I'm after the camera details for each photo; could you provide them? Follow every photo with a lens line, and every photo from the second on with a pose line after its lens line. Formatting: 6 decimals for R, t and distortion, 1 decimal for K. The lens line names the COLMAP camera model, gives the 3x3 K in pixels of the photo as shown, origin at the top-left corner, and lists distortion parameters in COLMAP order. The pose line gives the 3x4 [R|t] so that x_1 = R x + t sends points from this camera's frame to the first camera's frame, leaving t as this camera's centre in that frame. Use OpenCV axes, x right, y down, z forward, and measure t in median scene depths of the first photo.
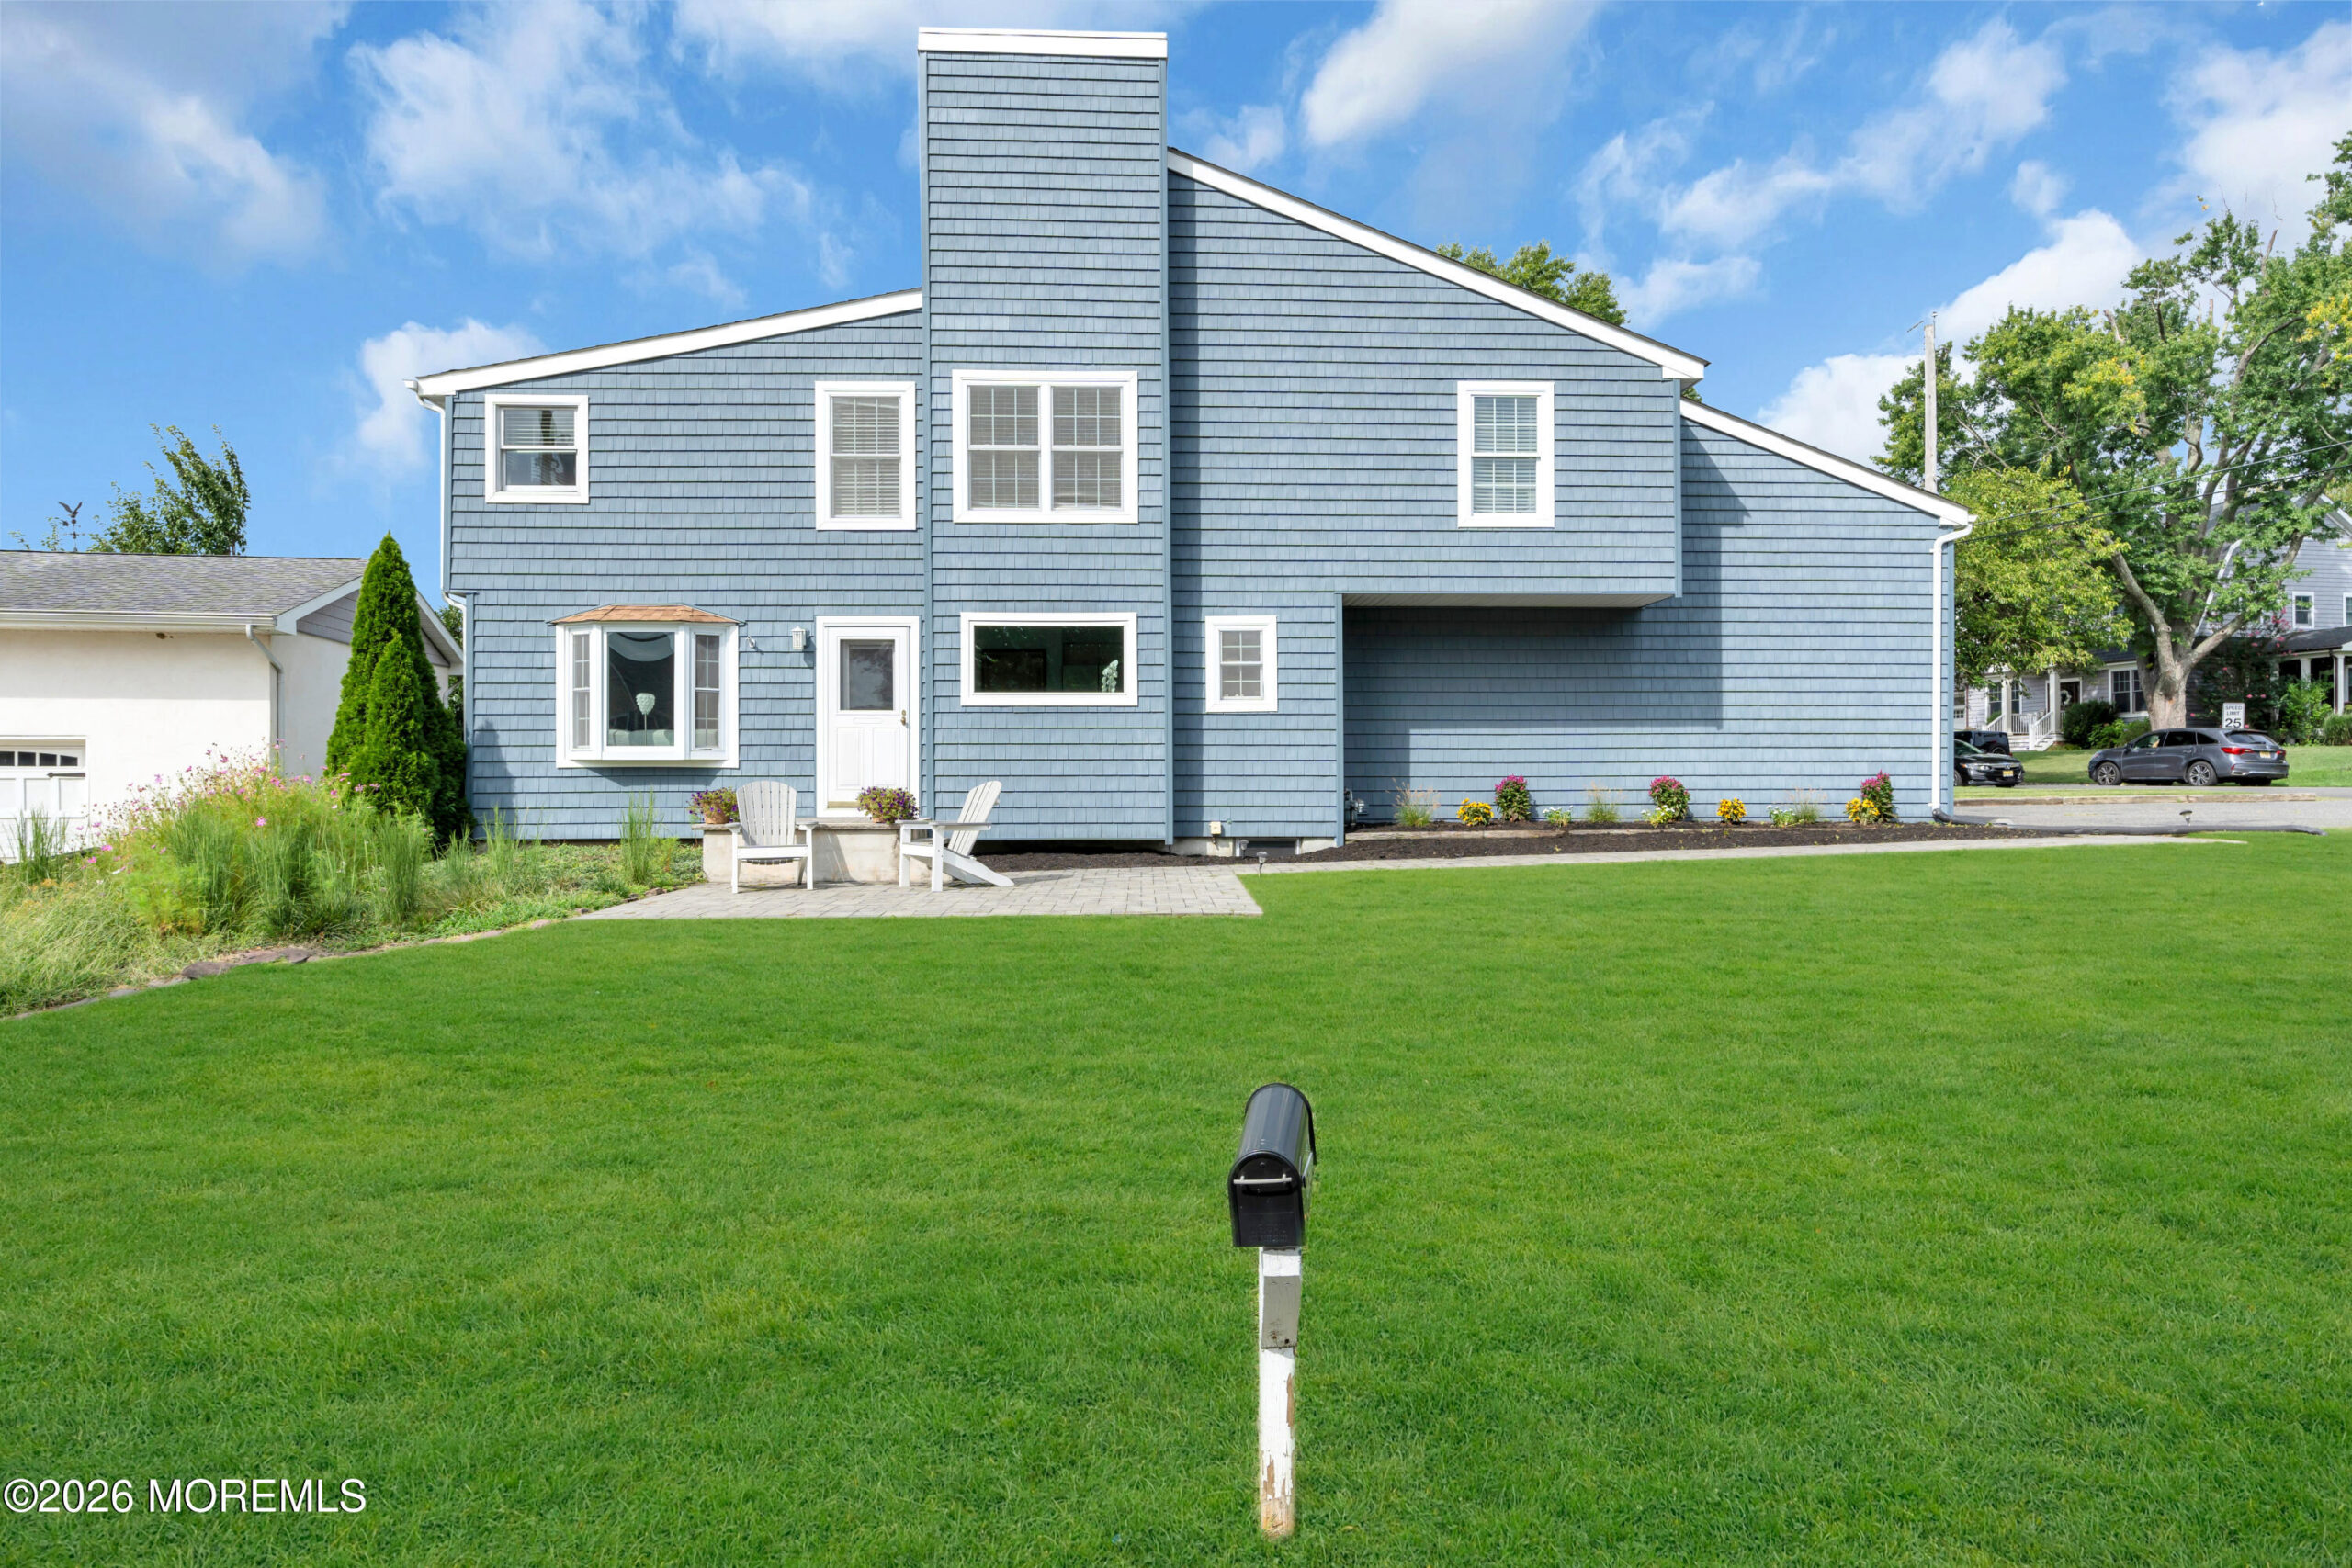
lens RADIAL K [[1400.2, 0, 1194.2], [0, 1400.2, 780.8], [0, 0, 1]] dist [-0.003160, 0.003763]
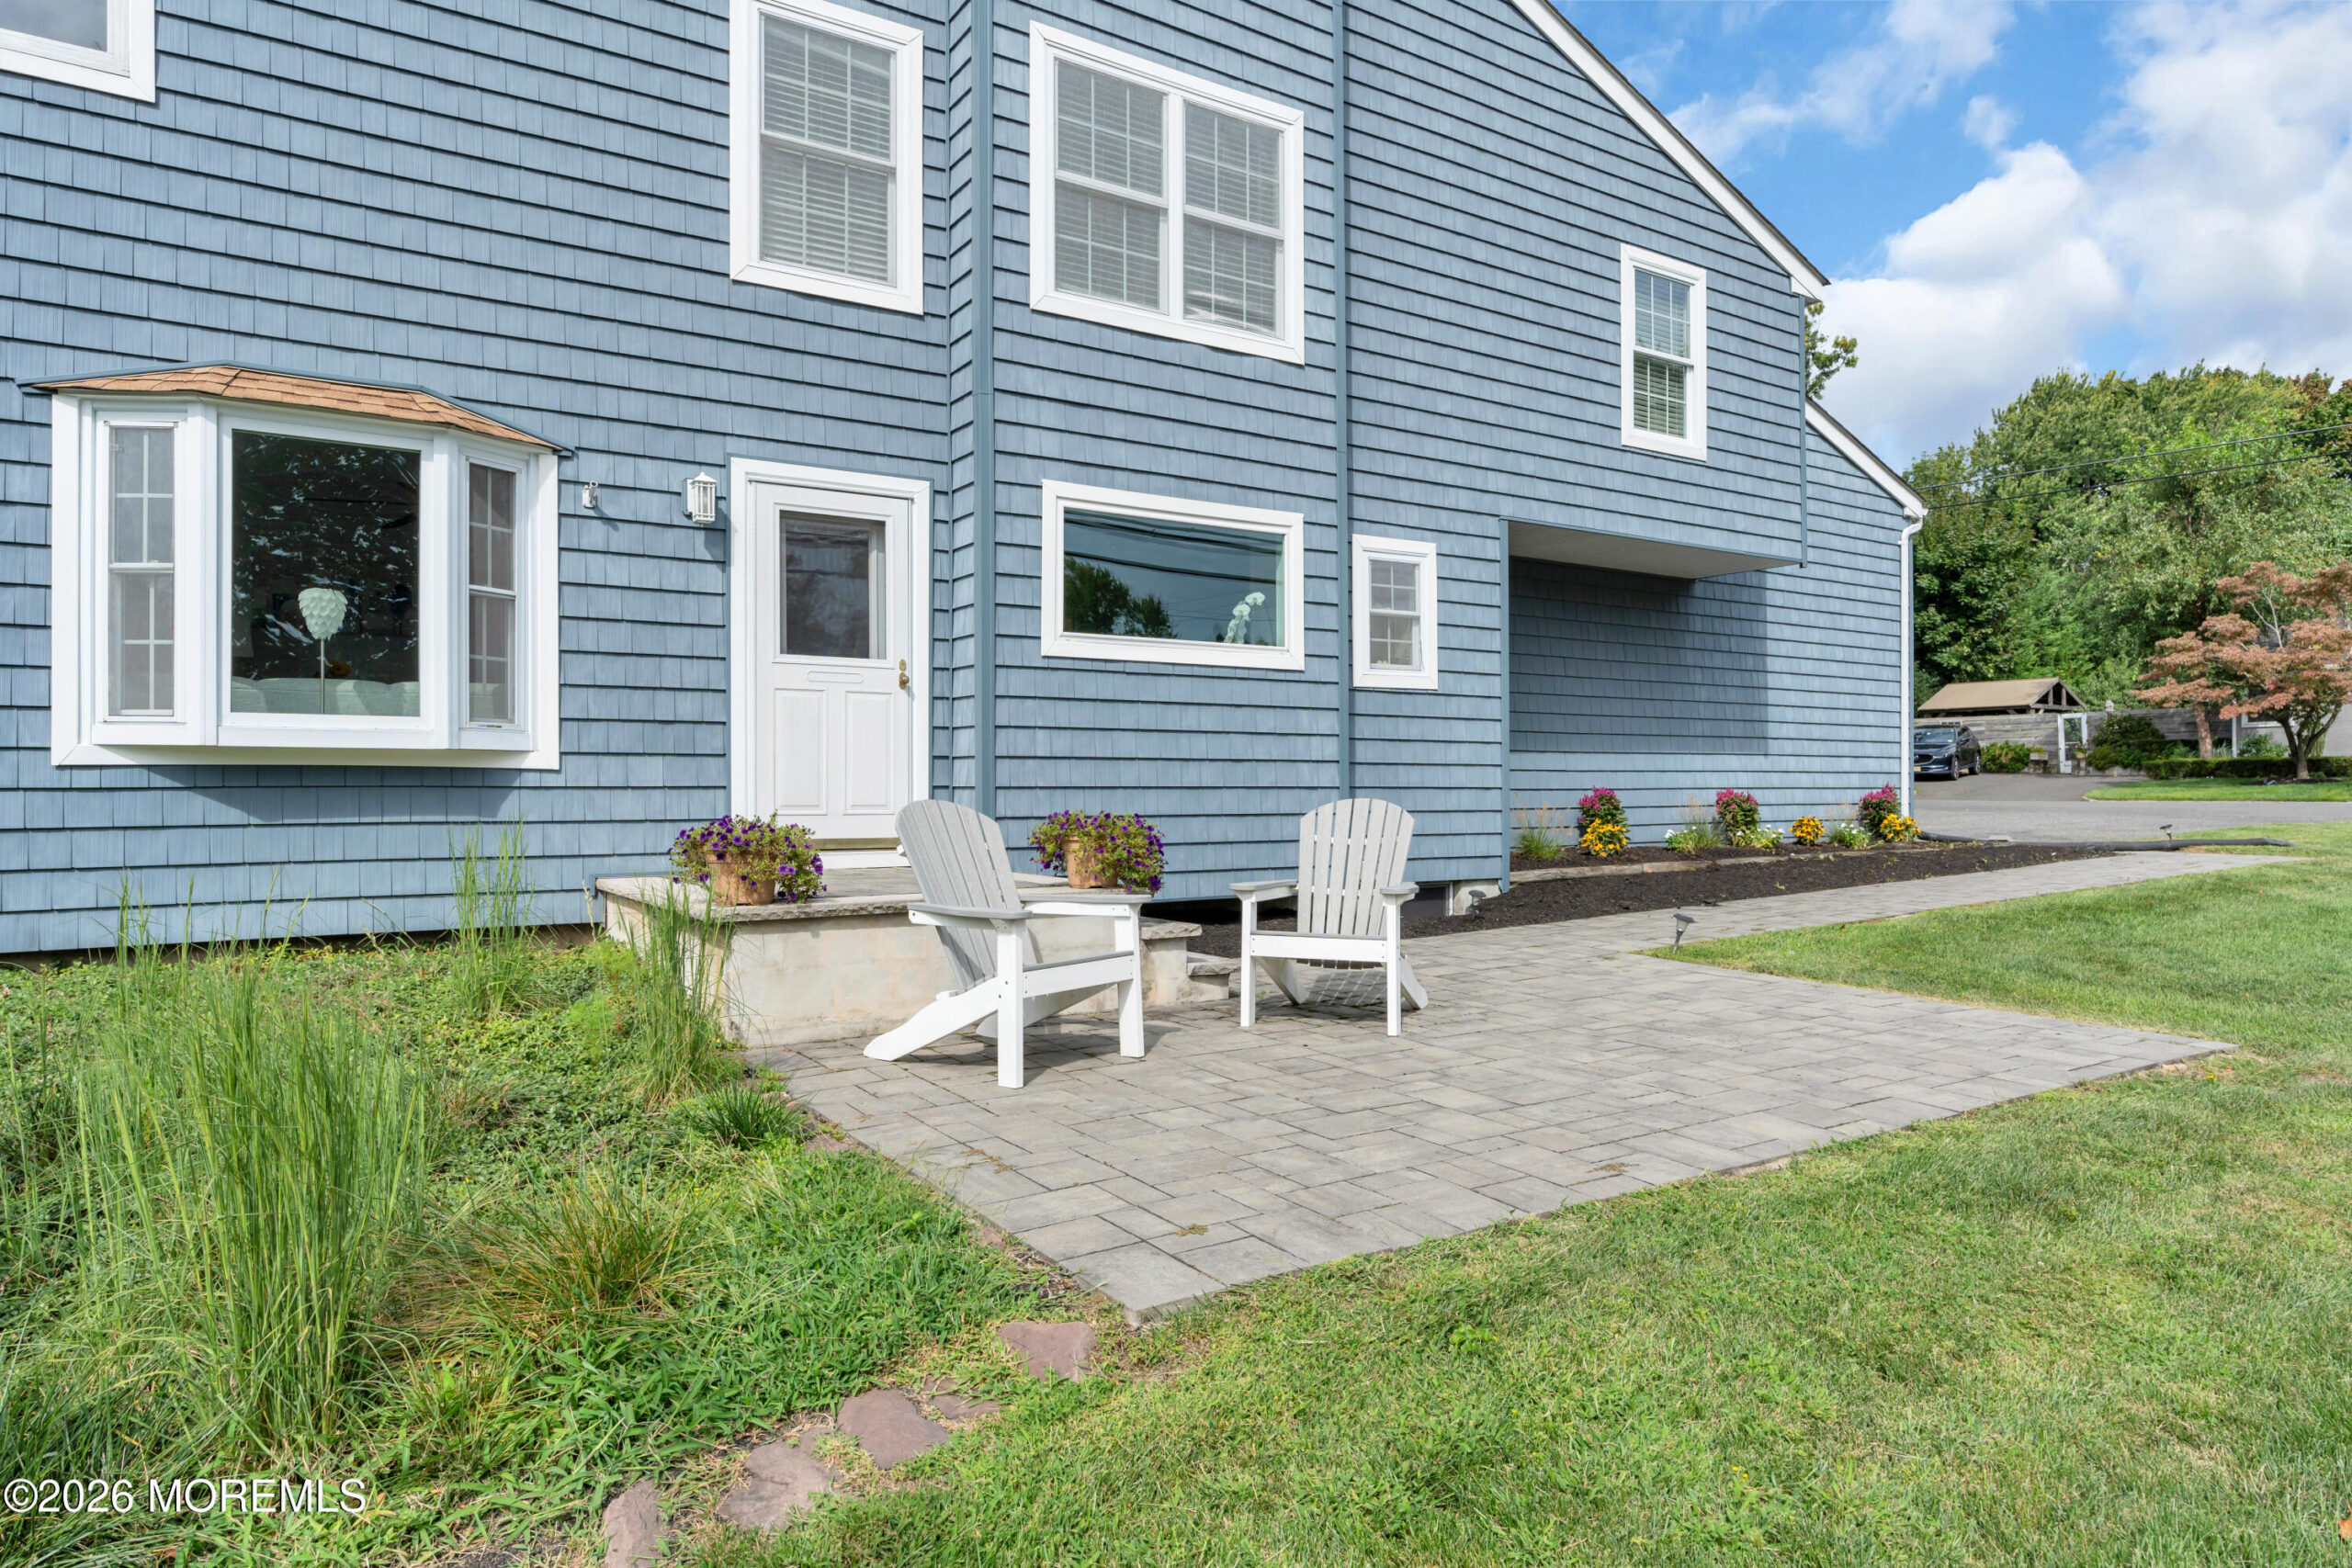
lens RADIAL K [[1400.2, 0, 1194.2], [0, 1400.2, 780.8], [0, 0, 1]] dist [-0.003160, 0.003763]
pose [[0.860368, 0.003612, 0.509660, -0.373664], [-0.000306, 0.999978, -0.006570, -0.002612], [-0.509673, 0.005497, 0.860351, 0.497216]]
